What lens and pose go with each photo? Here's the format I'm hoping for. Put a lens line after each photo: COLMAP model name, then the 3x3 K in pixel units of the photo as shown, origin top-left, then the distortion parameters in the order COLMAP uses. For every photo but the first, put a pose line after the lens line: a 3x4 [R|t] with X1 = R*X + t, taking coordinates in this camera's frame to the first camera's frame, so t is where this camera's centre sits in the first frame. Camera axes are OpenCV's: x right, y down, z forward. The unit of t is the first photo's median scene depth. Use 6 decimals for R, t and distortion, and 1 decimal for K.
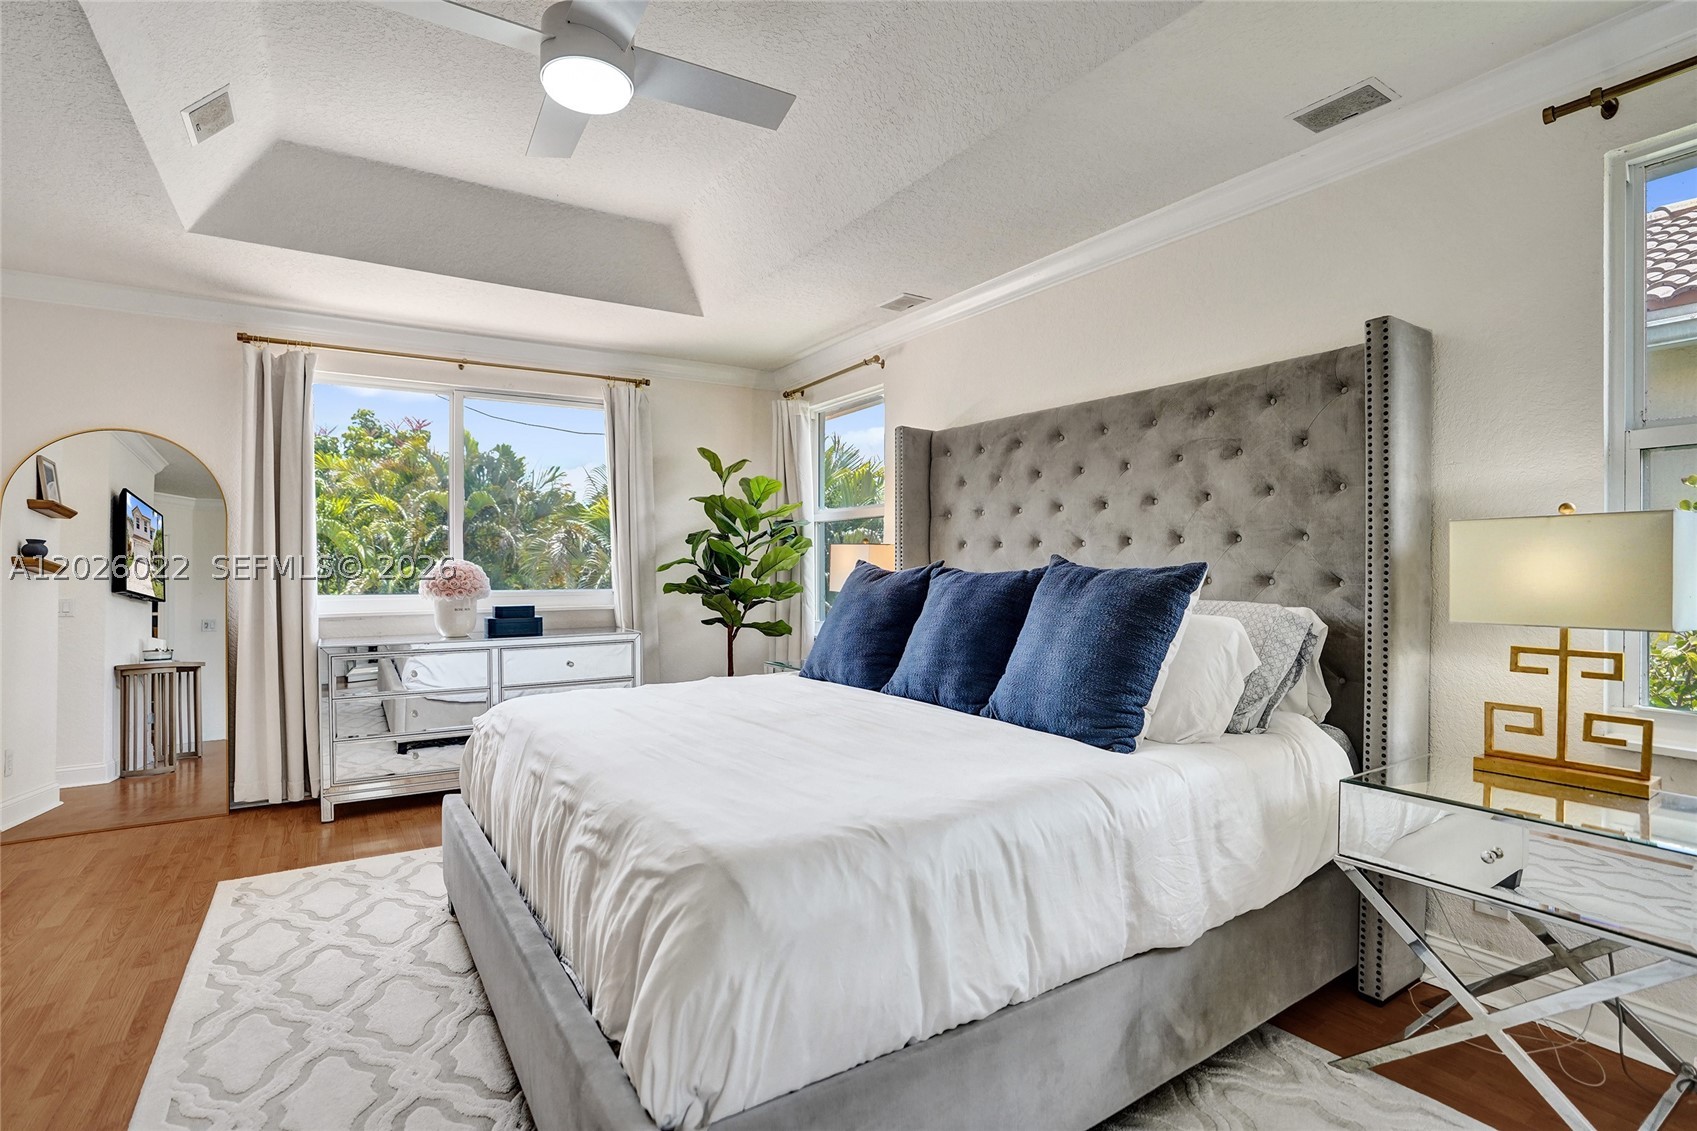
lens RADIAL K [[811.6, 0, 853.1], [0, 811.6, 598.0], [0, 0, 1]] dist [-0.058120, 0.021373]
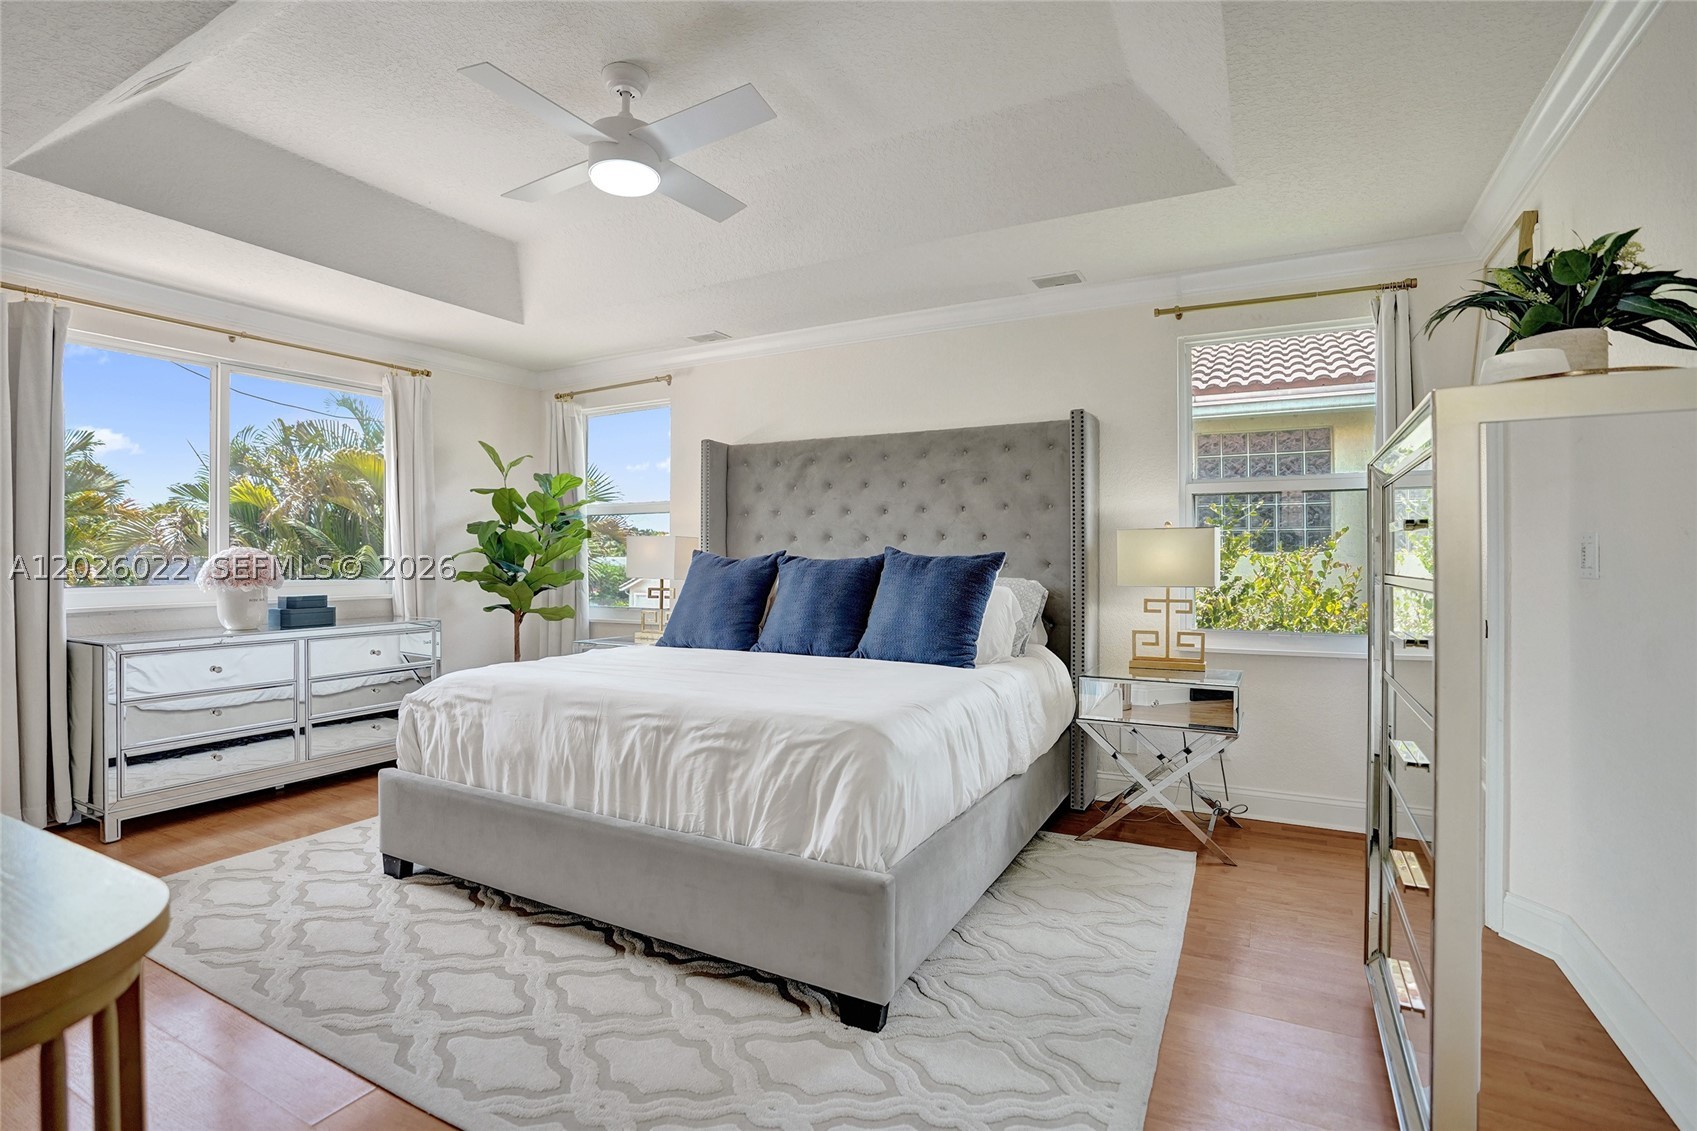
lens RADIAL K [[811.6, 0, 849.9], [0, 811.6, 595.3], [0, 0, 1]] dist [-0.058120, 0.021373]
pose [[0.876588, -0.020262, 0.480816, -0.478406], [0.017209, 0.999794, 0.010758, 0.015791], [-0.480935, -0.001156, 0.876756, -0.226853]]
